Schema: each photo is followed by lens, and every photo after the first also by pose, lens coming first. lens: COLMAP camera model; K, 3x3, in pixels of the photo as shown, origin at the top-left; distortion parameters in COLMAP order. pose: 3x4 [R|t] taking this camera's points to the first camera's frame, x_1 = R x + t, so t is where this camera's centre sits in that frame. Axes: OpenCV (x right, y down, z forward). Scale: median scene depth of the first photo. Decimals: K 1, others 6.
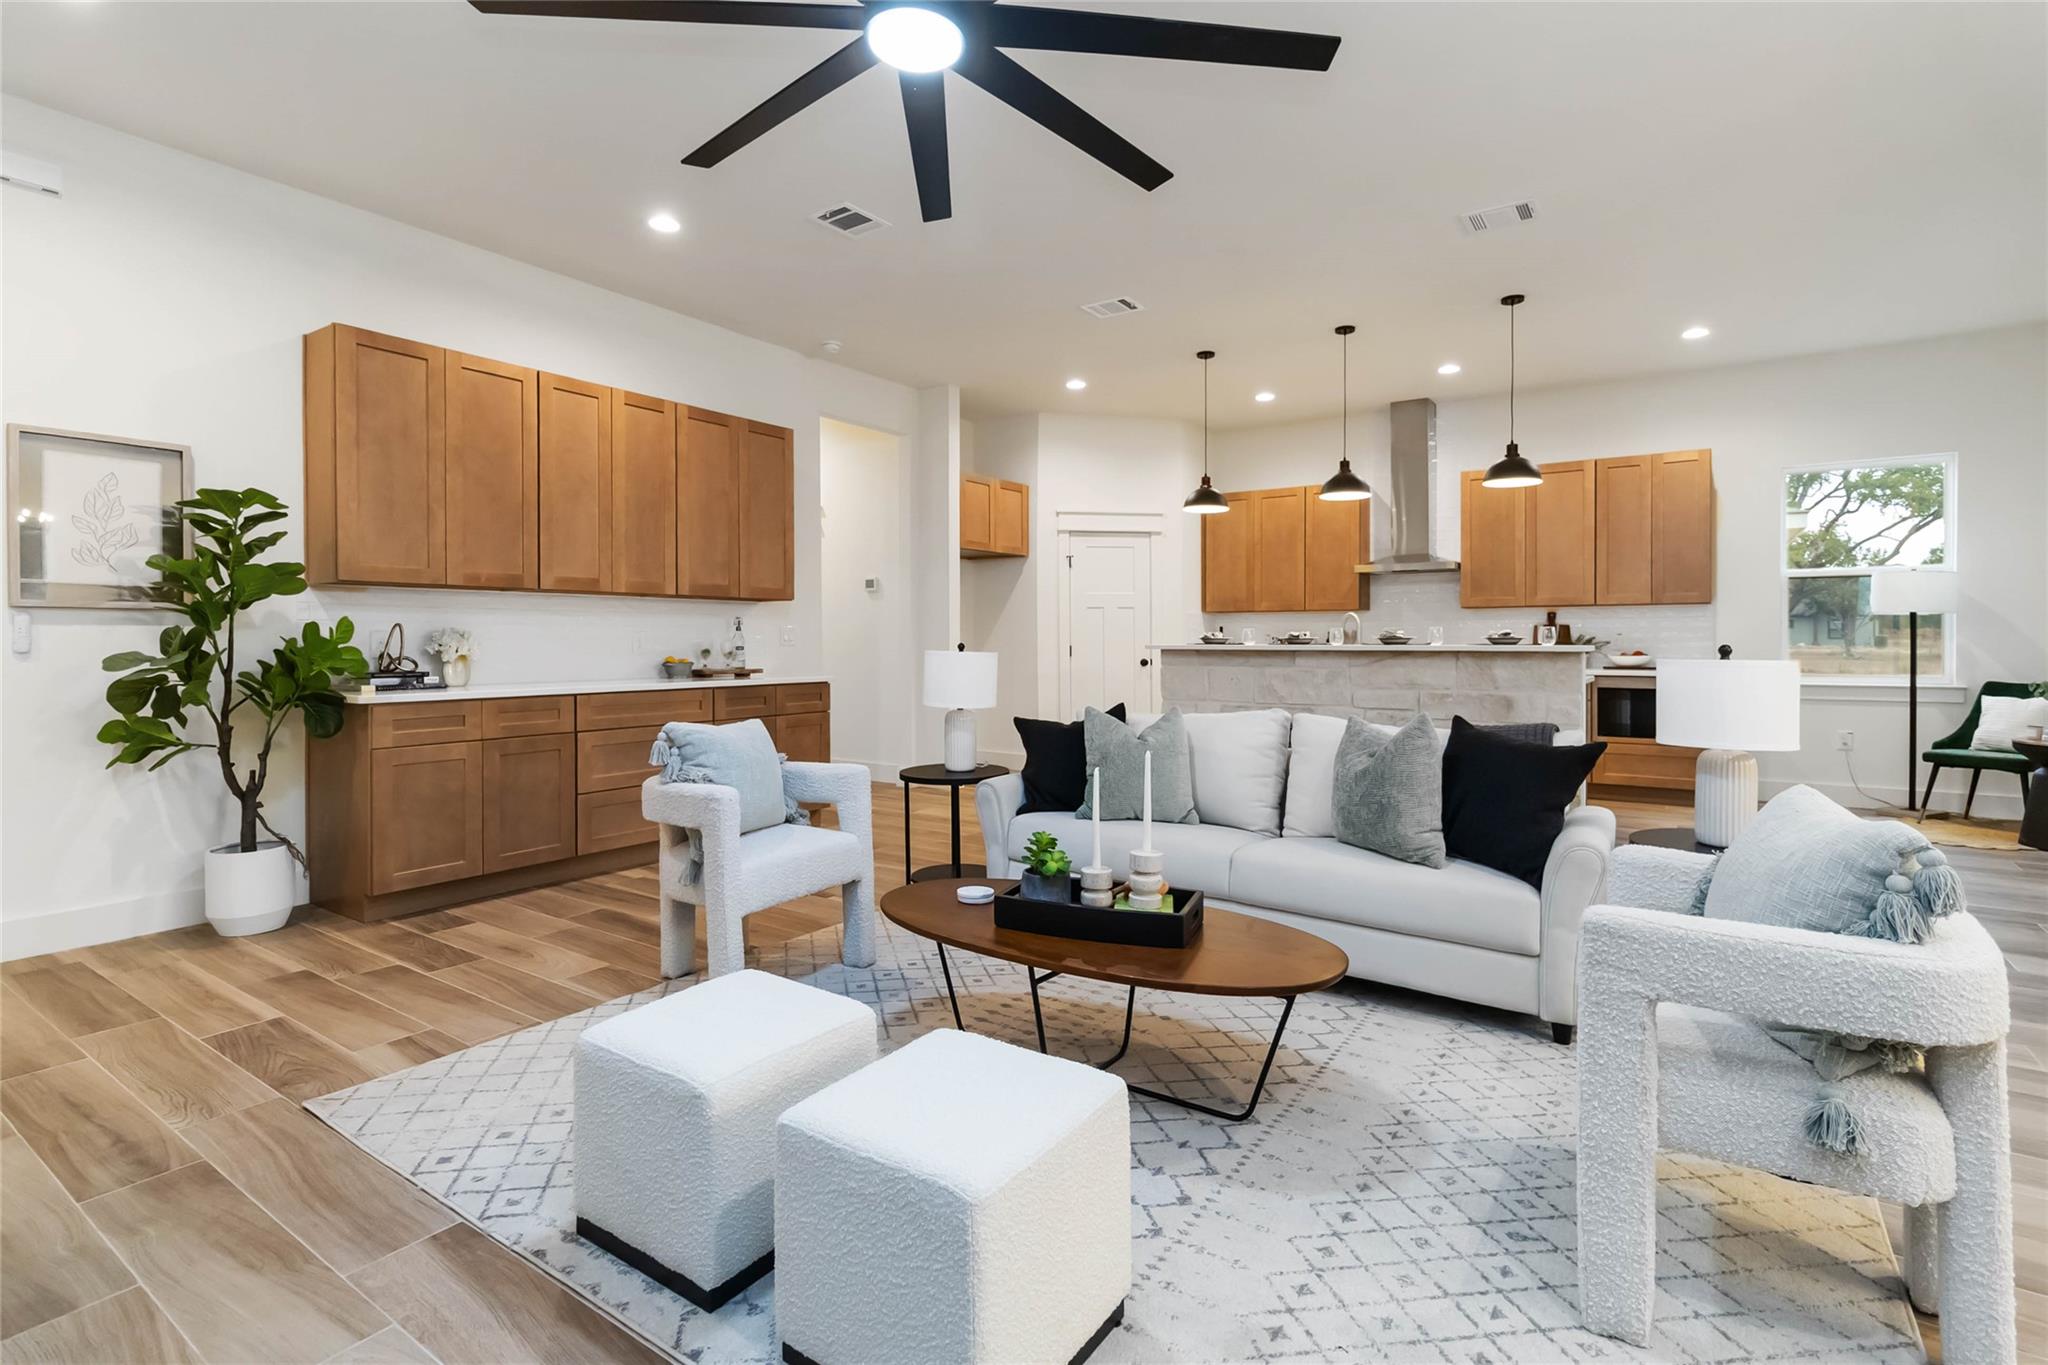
lens RADIAL K [[967.6, 0, 1035.1], [0, 967.6, 644.1], [0, 0, 1]] dist [0.002055, 0.001429]
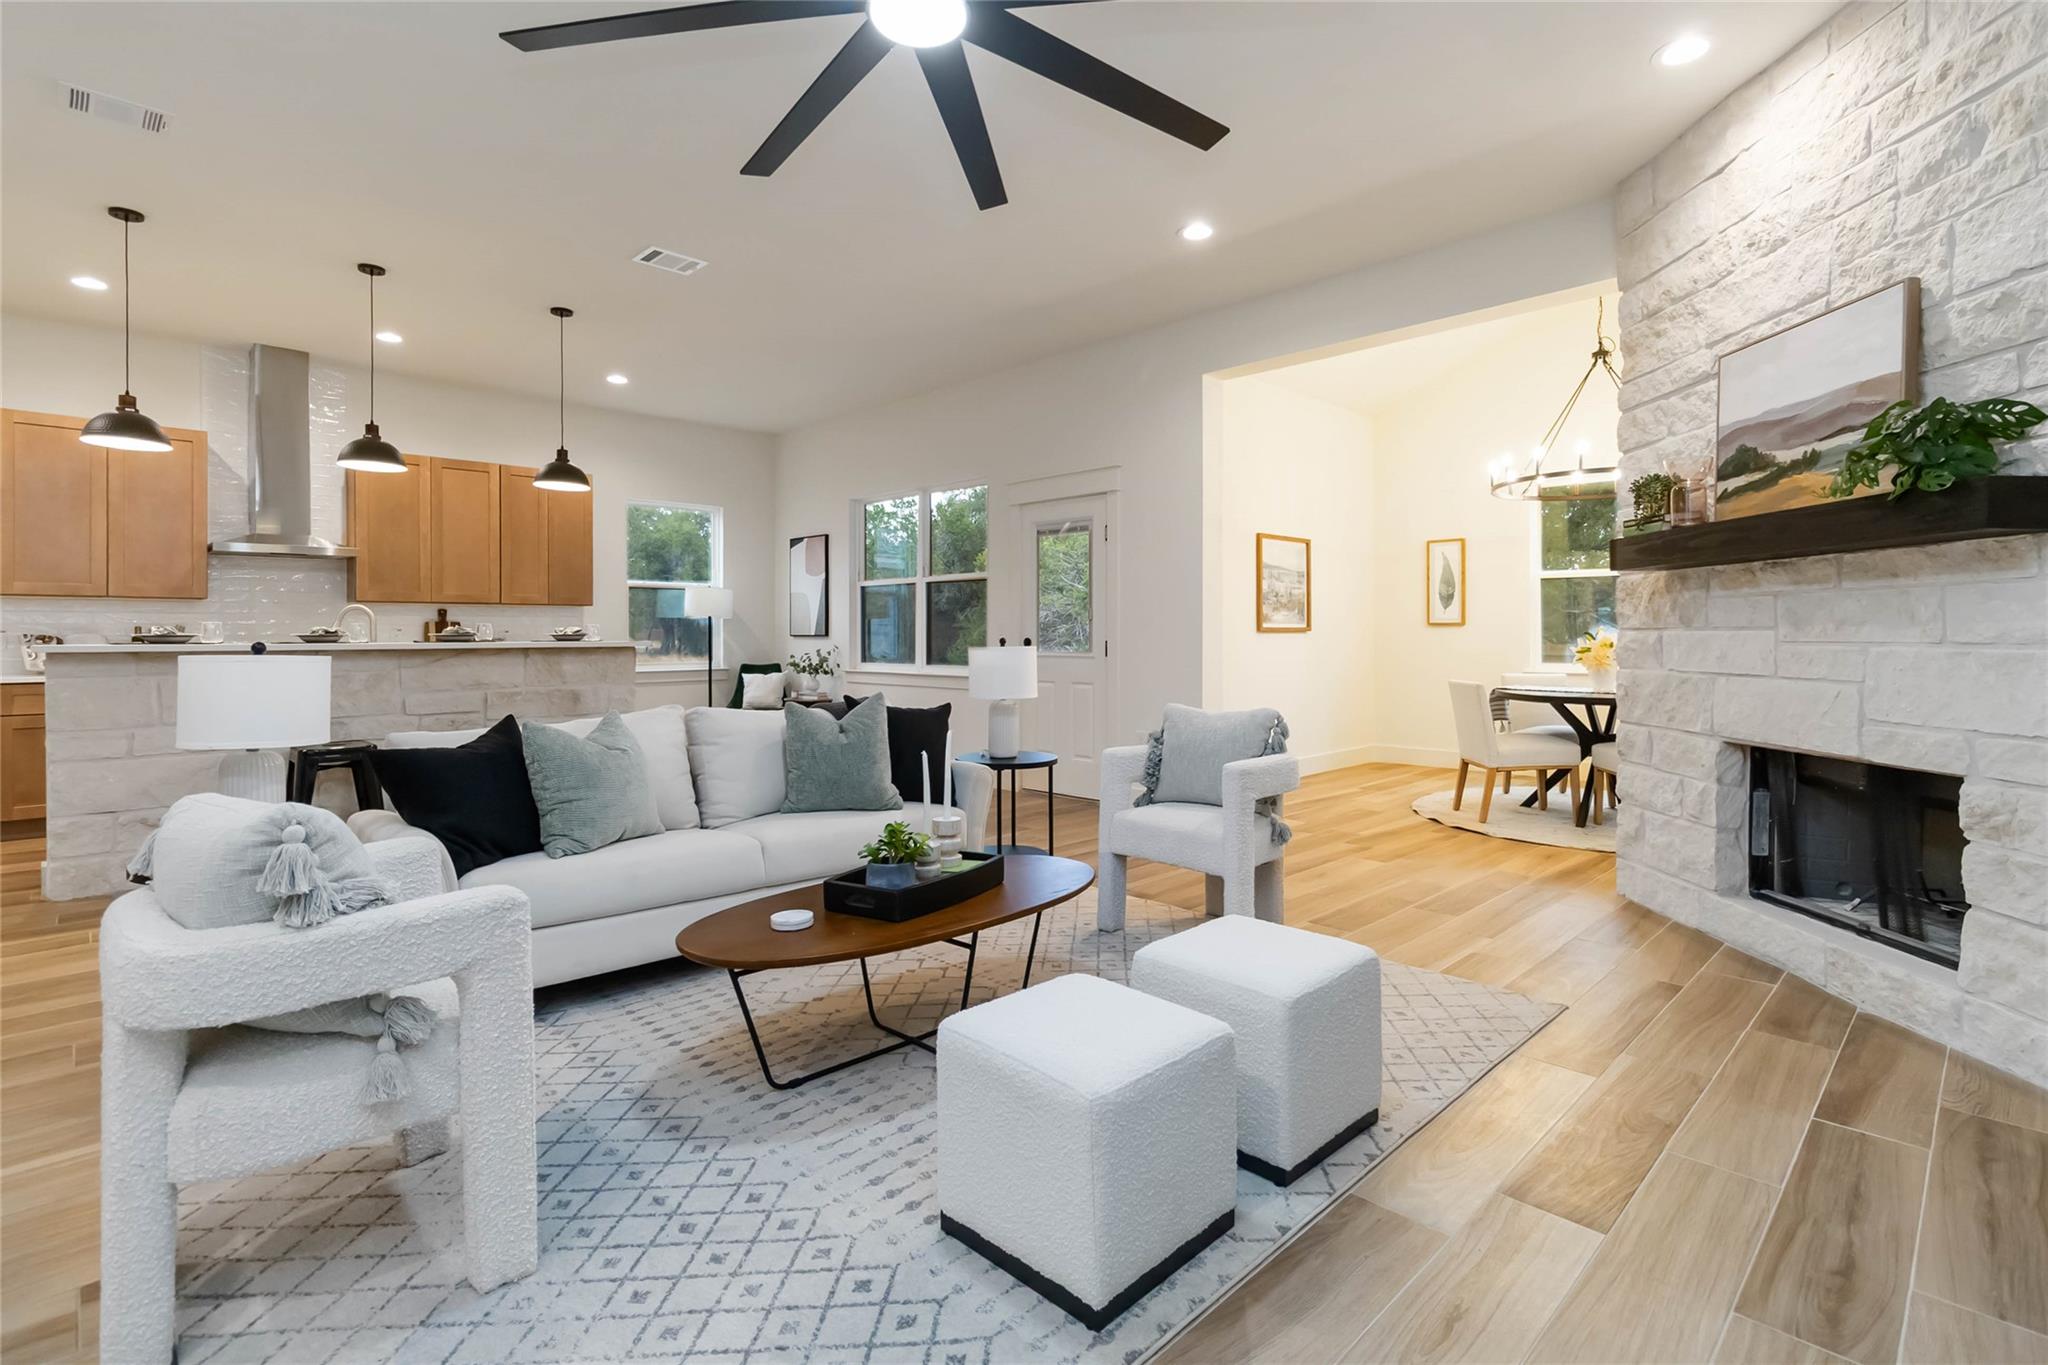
lens RADIAL K [[967.6, 0, 1041.6], [0, 967.6, 637.4], [0, 0, 1]] dist [0.002055, 0.001429]
pose [[0.187241, -0.002849, 0.982310, -0.410661], [0.007315, 0.999972, 0.001506, -0.001233], [-0.982287, 0.006904, 0.187257, 0.276247]]
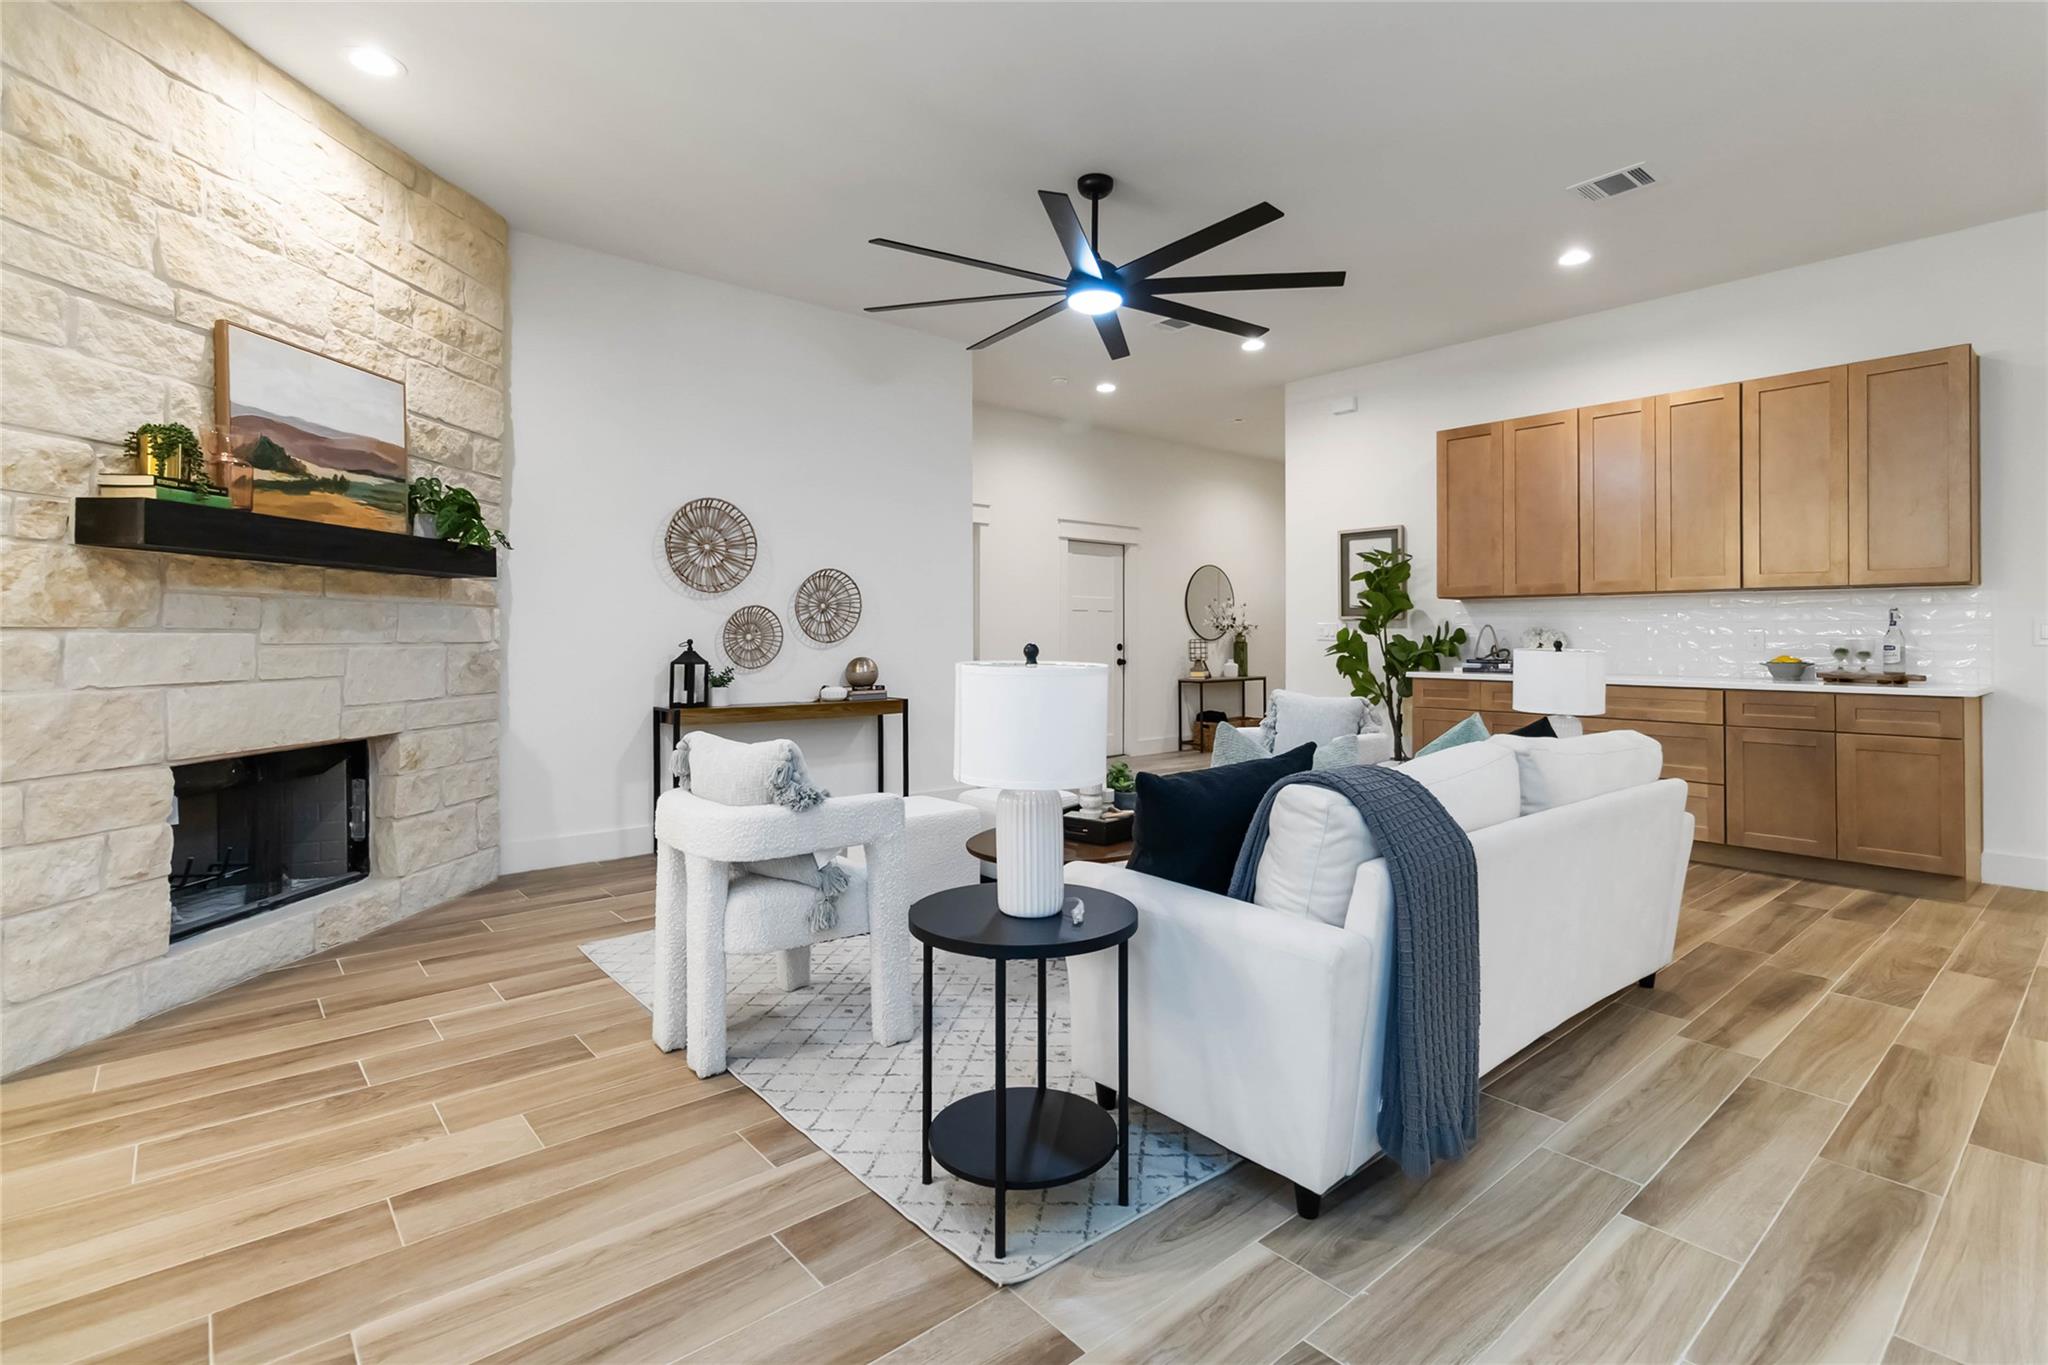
lens RADIAL K [[967.6, 0, 1030.4], [0, 967.6, 627.9], [0, 0, 1]] dist [0.002055, 0.001429]
pose [[-0.256898, -0.007393, -0.966410, 0.639264], [-0.005533, 0.999966, -0.006179, -0.003228], [0.966423, 0.003760, -0.256930, 0.529909]]
